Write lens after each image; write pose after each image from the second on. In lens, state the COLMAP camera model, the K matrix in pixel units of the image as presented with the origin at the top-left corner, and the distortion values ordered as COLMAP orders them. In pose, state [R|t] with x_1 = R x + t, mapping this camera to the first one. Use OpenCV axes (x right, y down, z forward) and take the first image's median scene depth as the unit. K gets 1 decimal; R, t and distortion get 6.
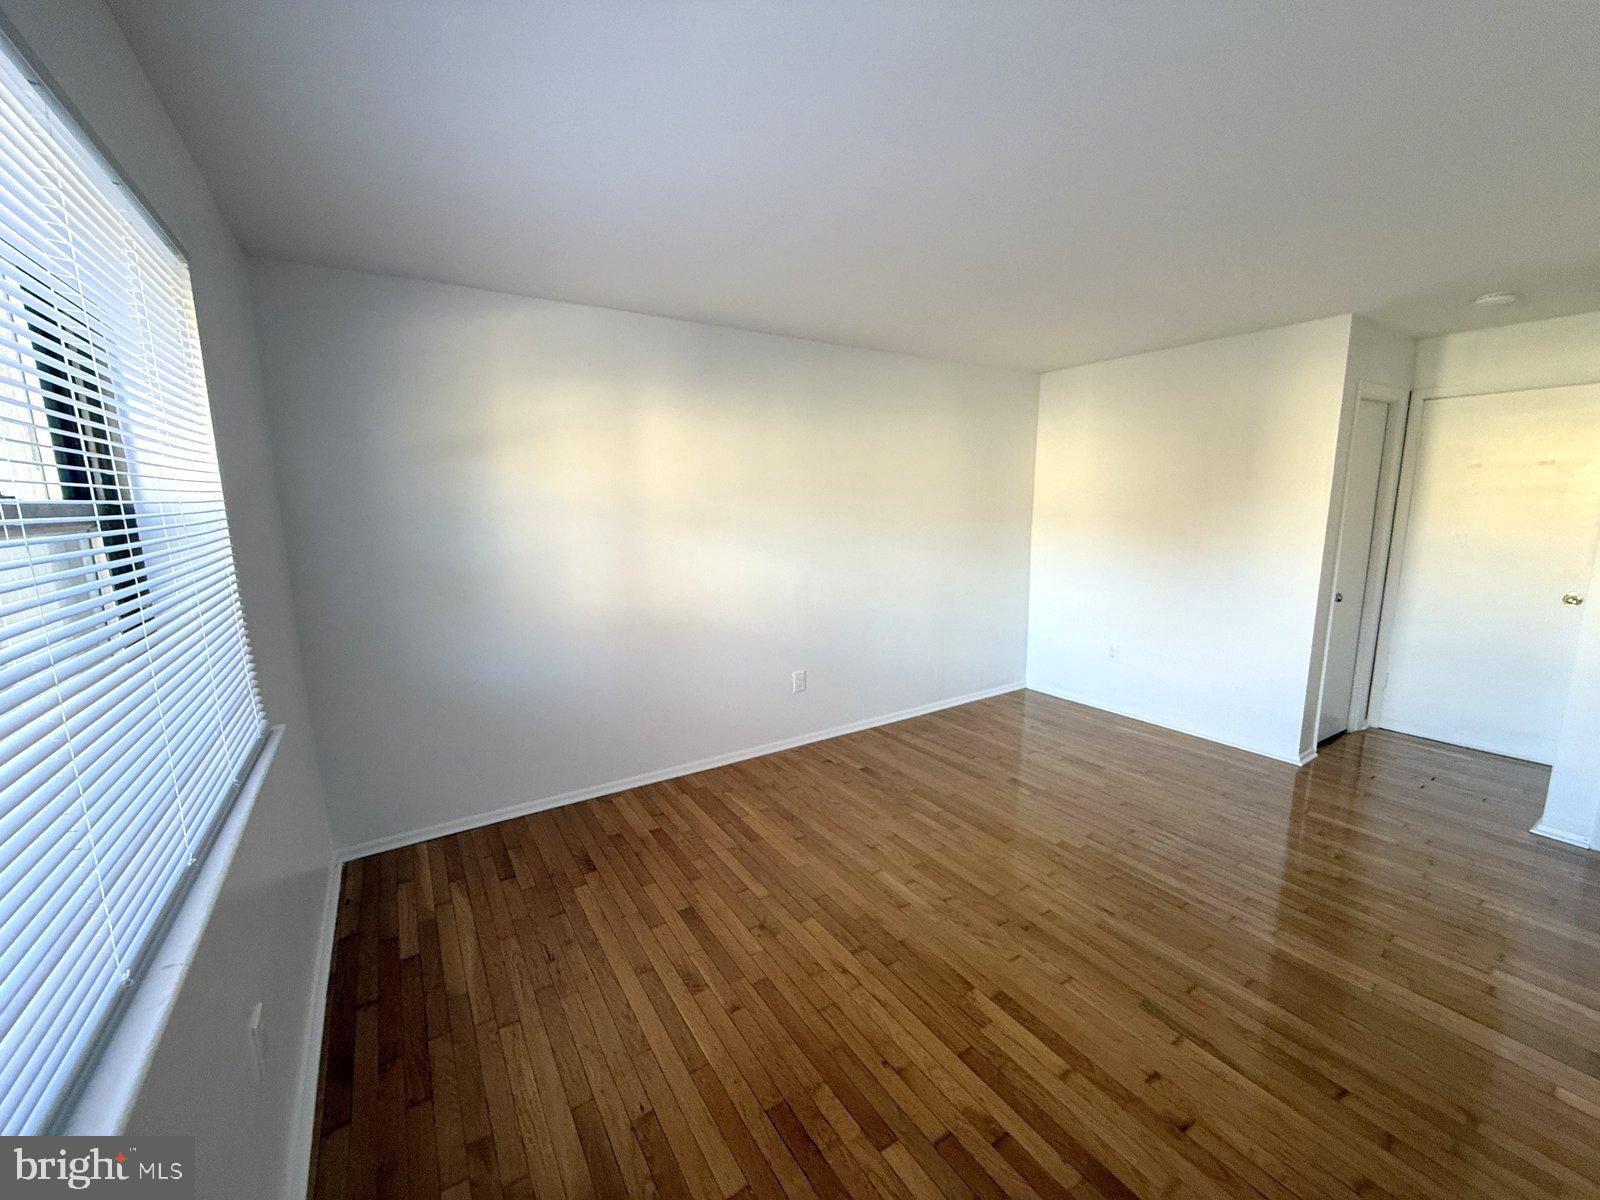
lens RADIAL K [[633.8, 0, 801.9], [0, 633.8, 607.1], [0, 0, 1]] dist [0.000257, -0.000132]
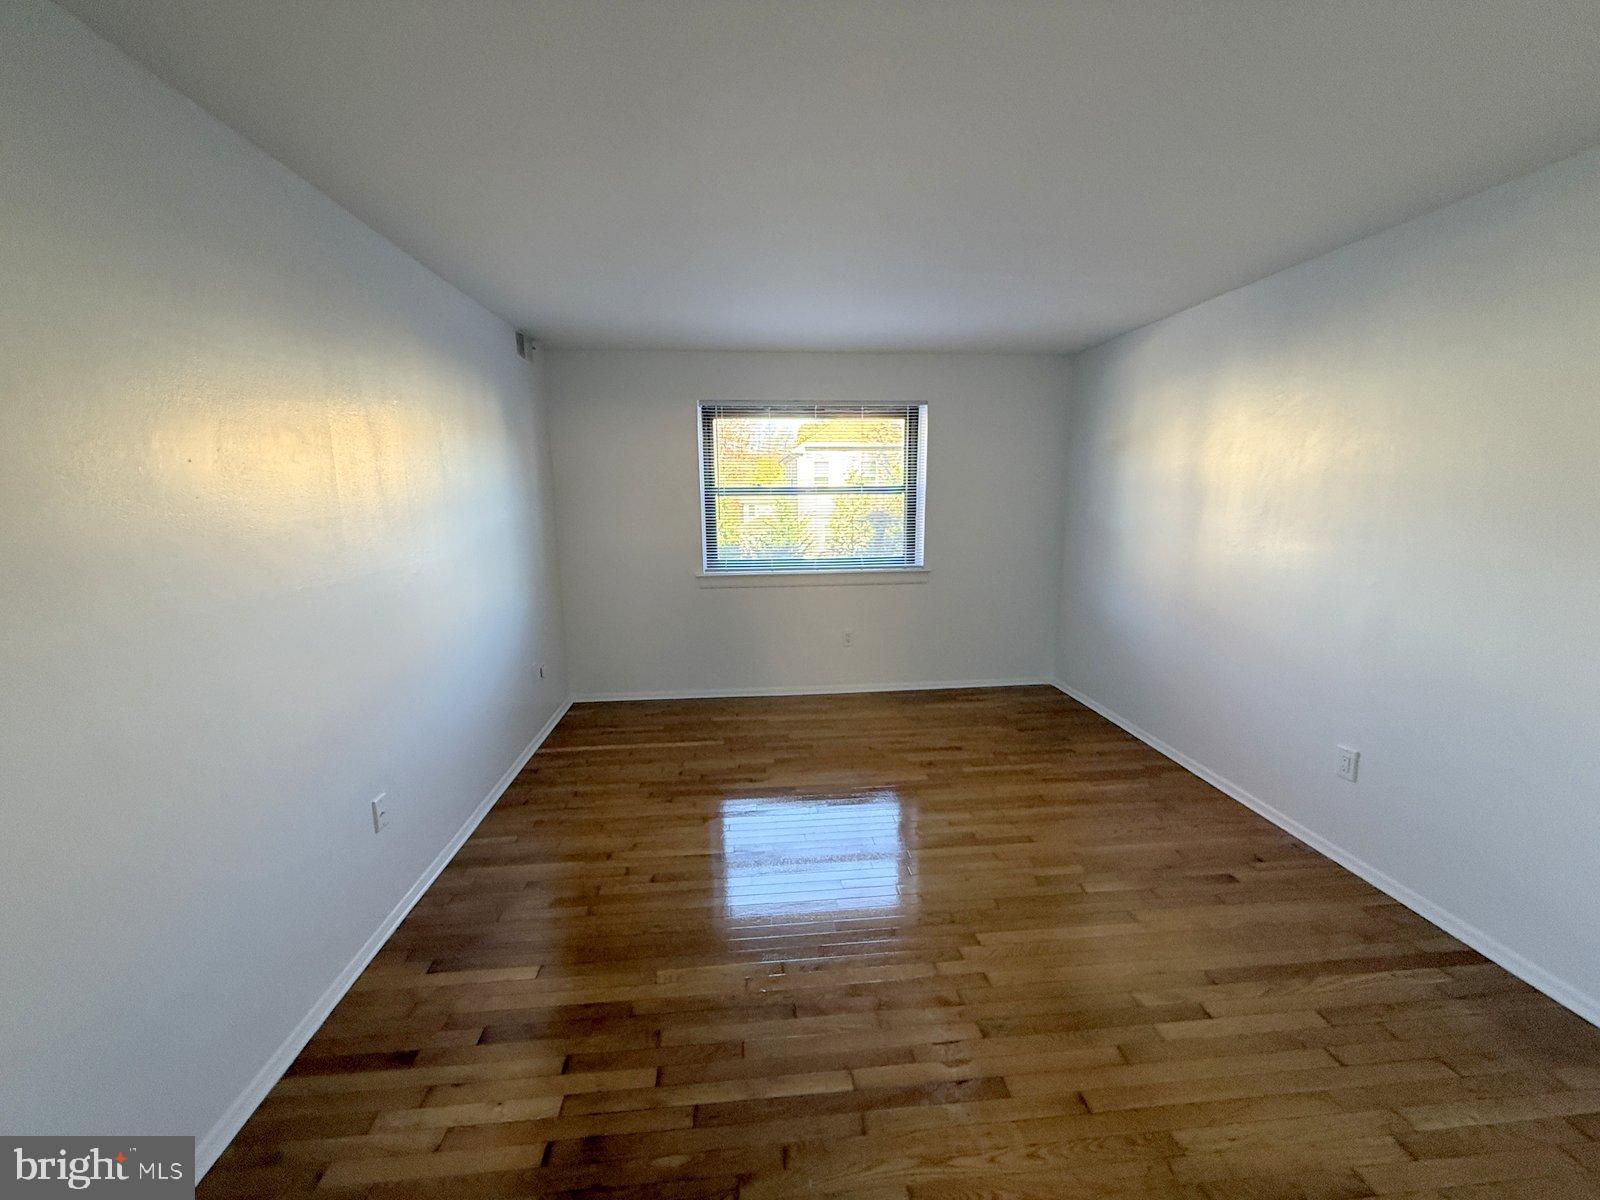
lens RADIAL K [[633.8, 0, 797.5], [0, 633.8, 597.2], [0, 0, 1]] dist [0.000257, -0.000132]
pose [[-0.462553, 0.168818, -0.870371, 1.114237], [-0.130048, 0.958167, 0.254960, -0.192883], [0.877002, 0.231122, -0.421249, 1.046012]]
